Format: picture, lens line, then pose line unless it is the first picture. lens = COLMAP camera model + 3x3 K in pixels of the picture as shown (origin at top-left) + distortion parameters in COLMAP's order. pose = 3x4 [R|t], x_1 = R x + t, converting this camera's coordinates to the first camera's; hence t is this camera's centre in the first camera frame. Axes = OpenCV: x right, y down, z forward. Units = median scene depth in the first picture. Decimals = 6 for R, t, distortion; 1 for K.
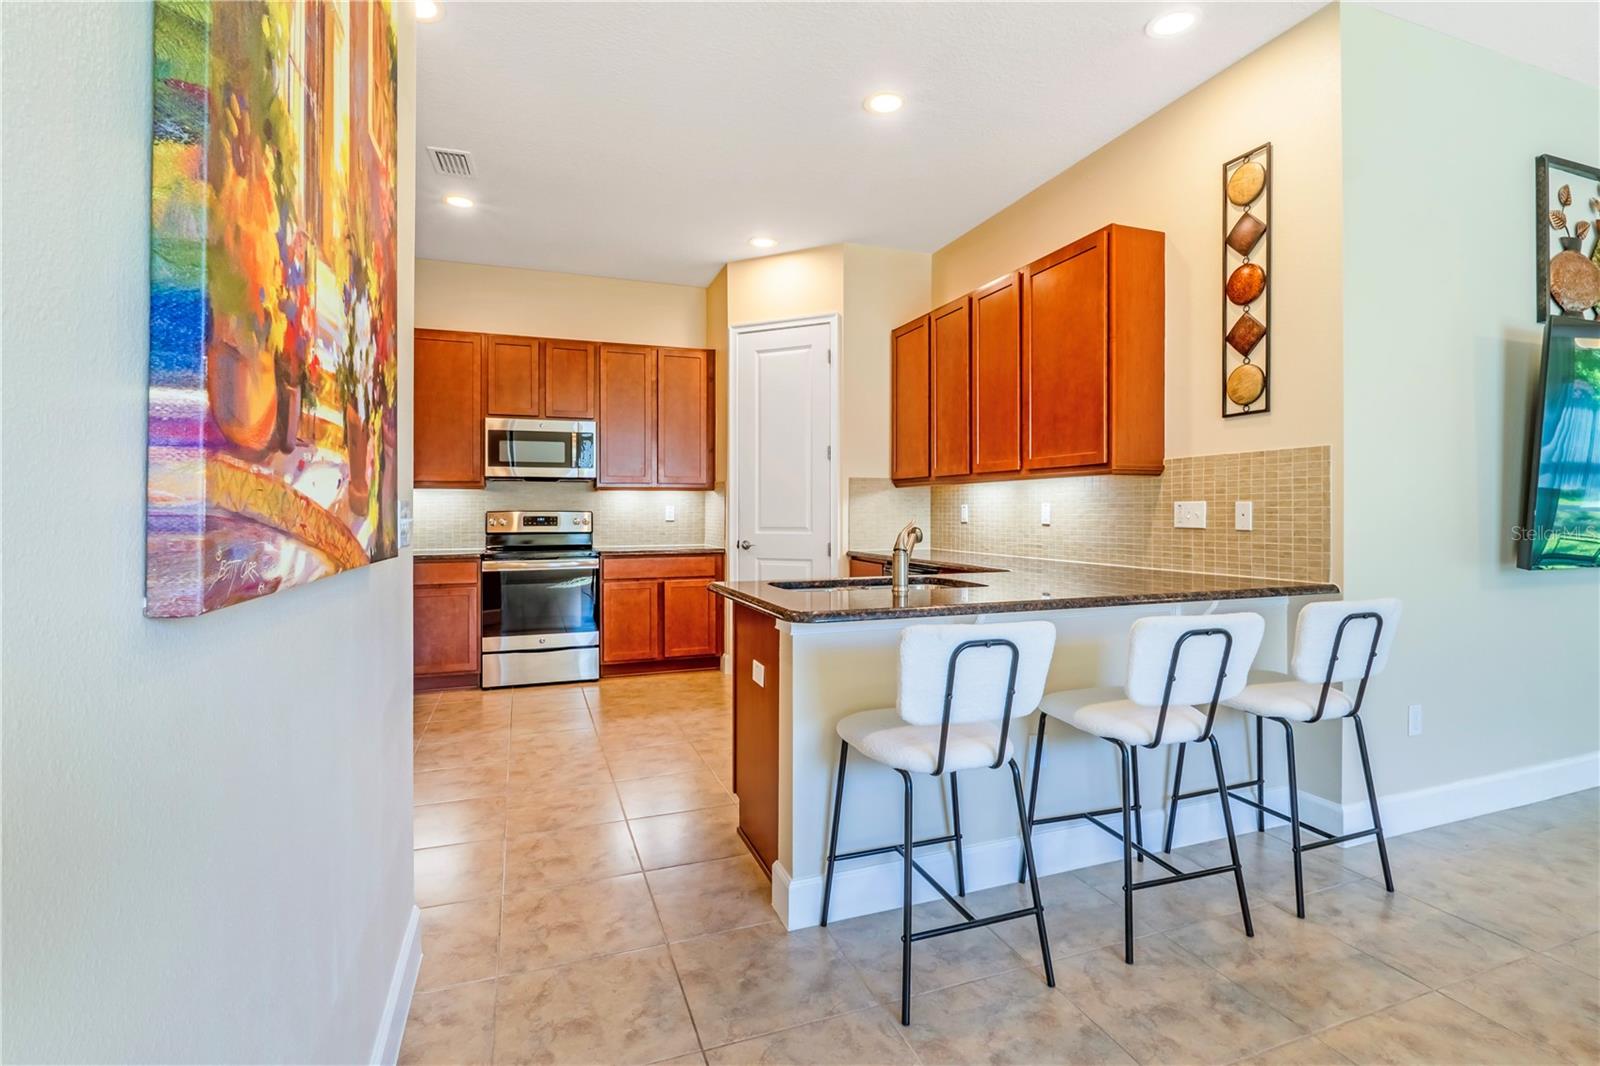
lens RADIAL K [[738.8, 0, 795.6], [0, 738.8, 509.8], [0, 0, 1]] dist [-0.006870, -0.000500]
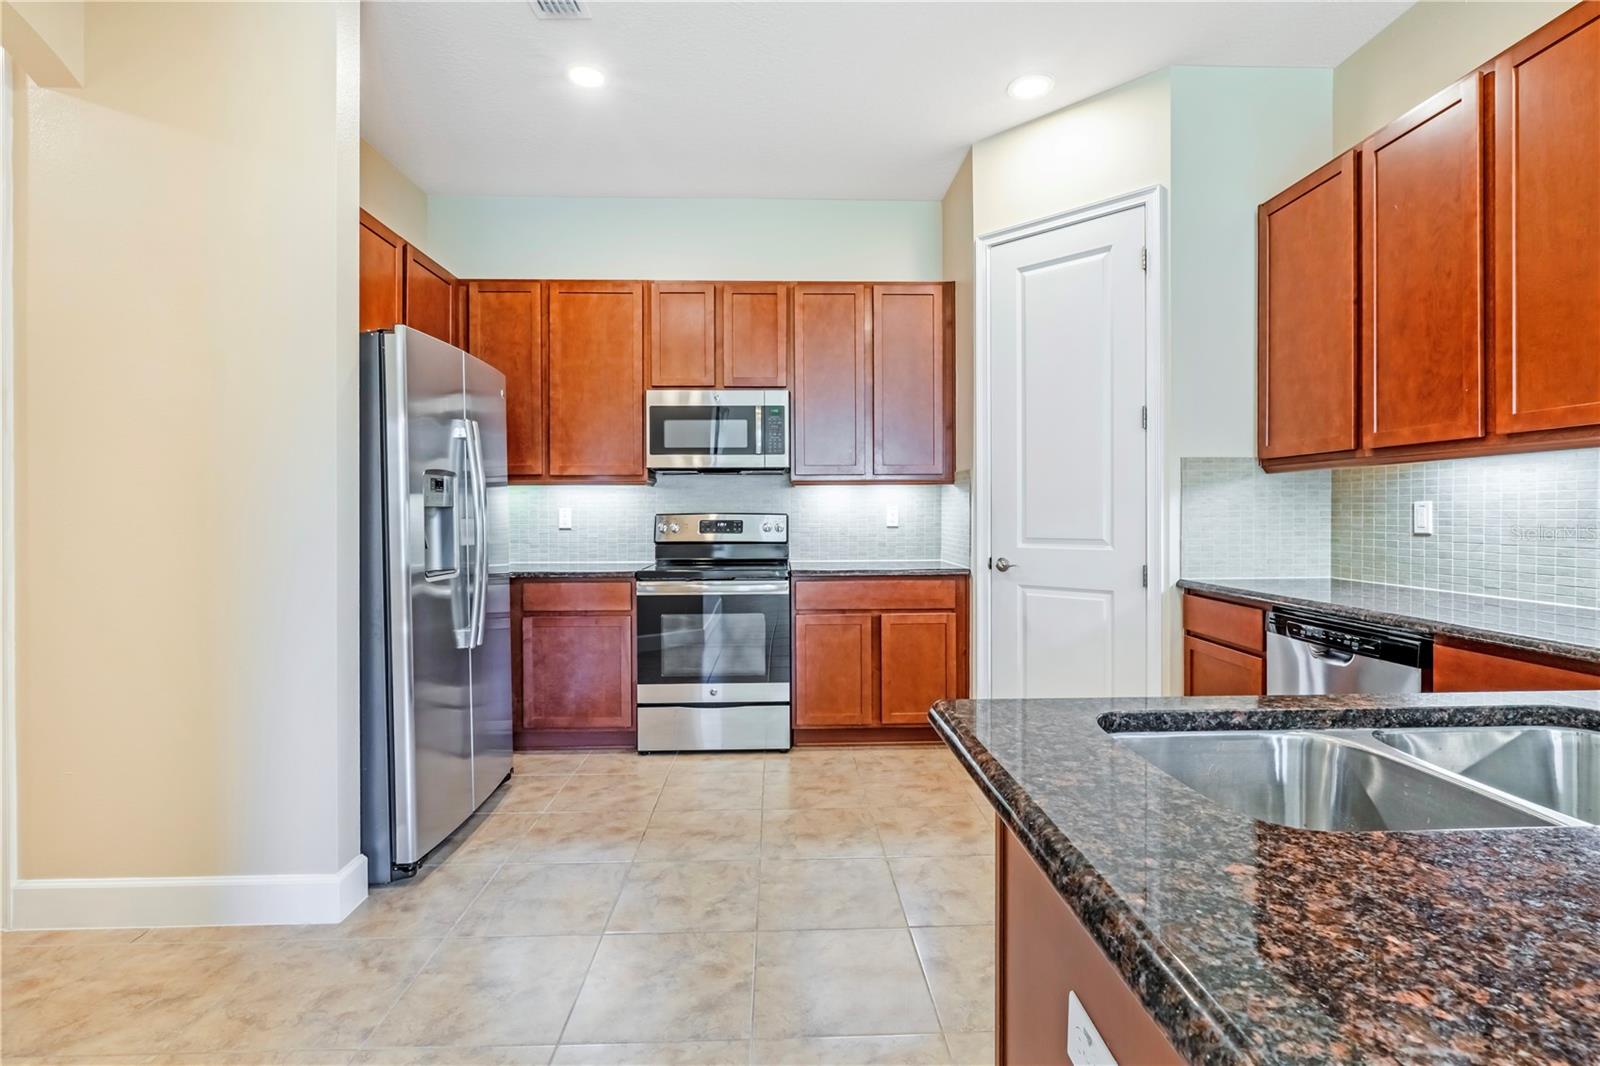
lens RADIAL K [[738.8, 0, 802.4], [0, 738.8, 513.9], [0, 0, 1]] dist [-0.006870, -0.000500]
pose [[0.950364, -0.001111, -0.311137, -0.033134], [0.002118, 0.999994, 0.002901, -0.000016], [0.311132, -0.003416, 0.950361, 0.328779]]
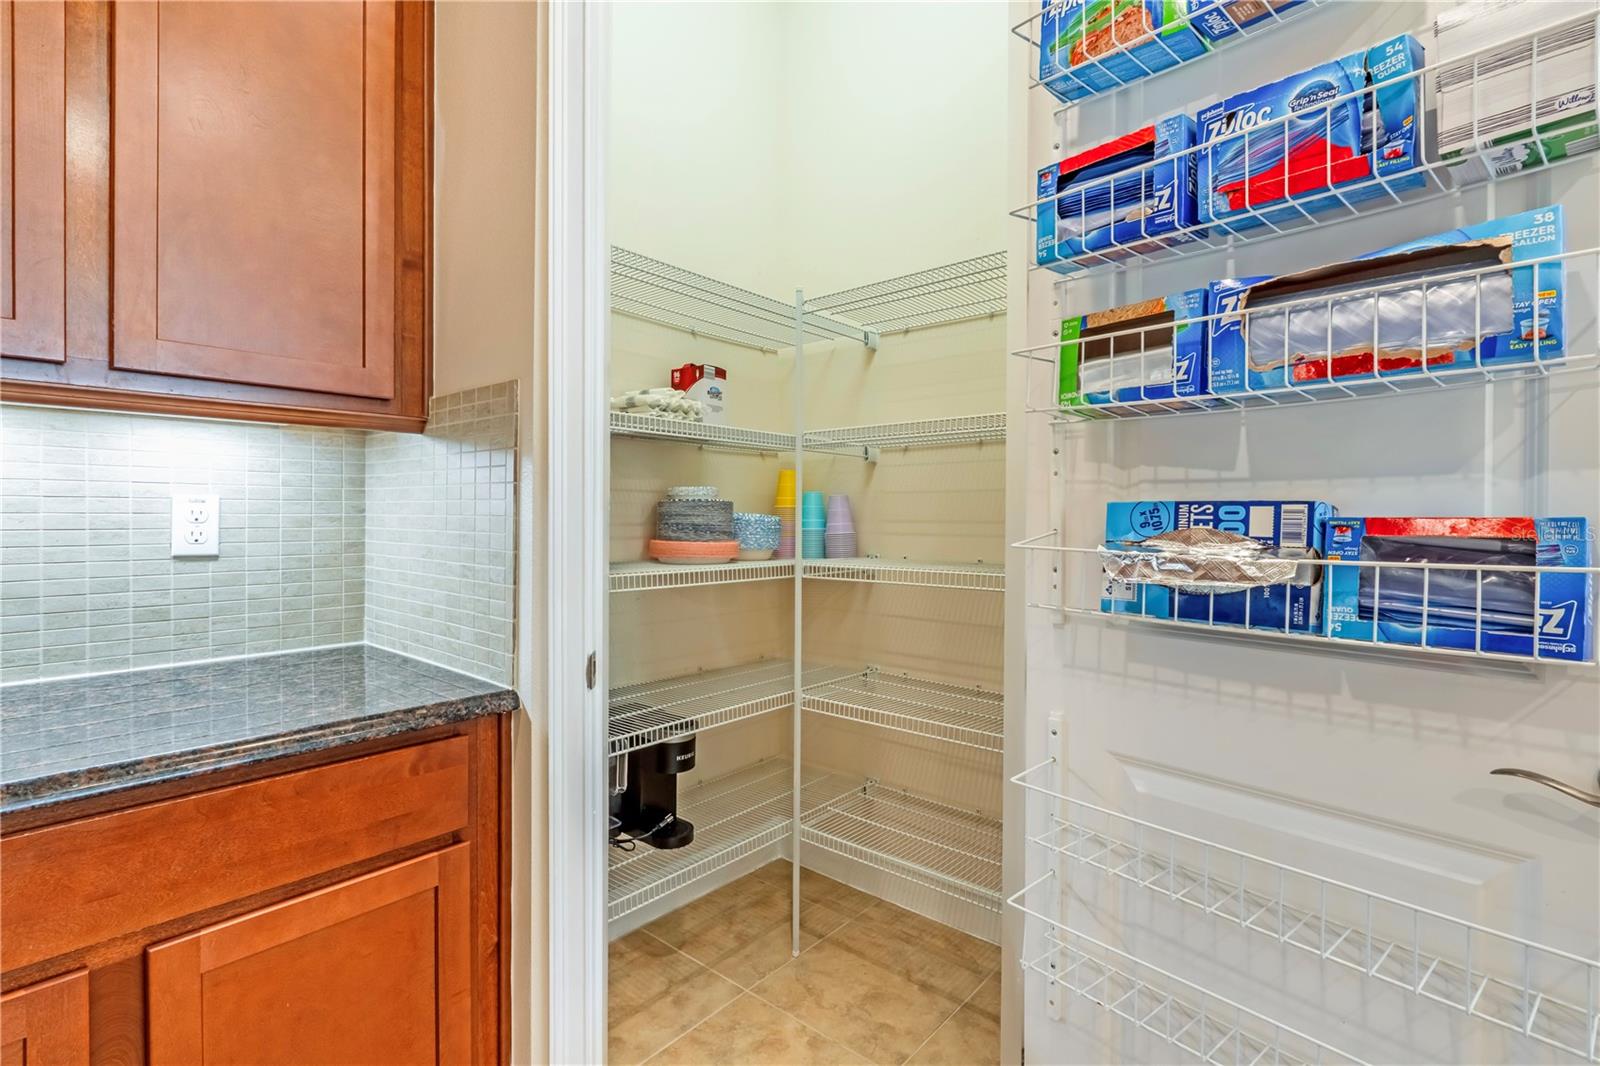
lens RADIAL K [[738.8, 0, 799.3], [0, 738.8, 524.4], [0, 0, 1]] dist [-0.006870, -0.000500]
pose [[0.873404, 0.000498, 0.486997, -0.136059], [-0.006752, 0.999916, 0.011087, 0.000822], [-0.486950, -0.012971, 0.873334, 0.819841]]
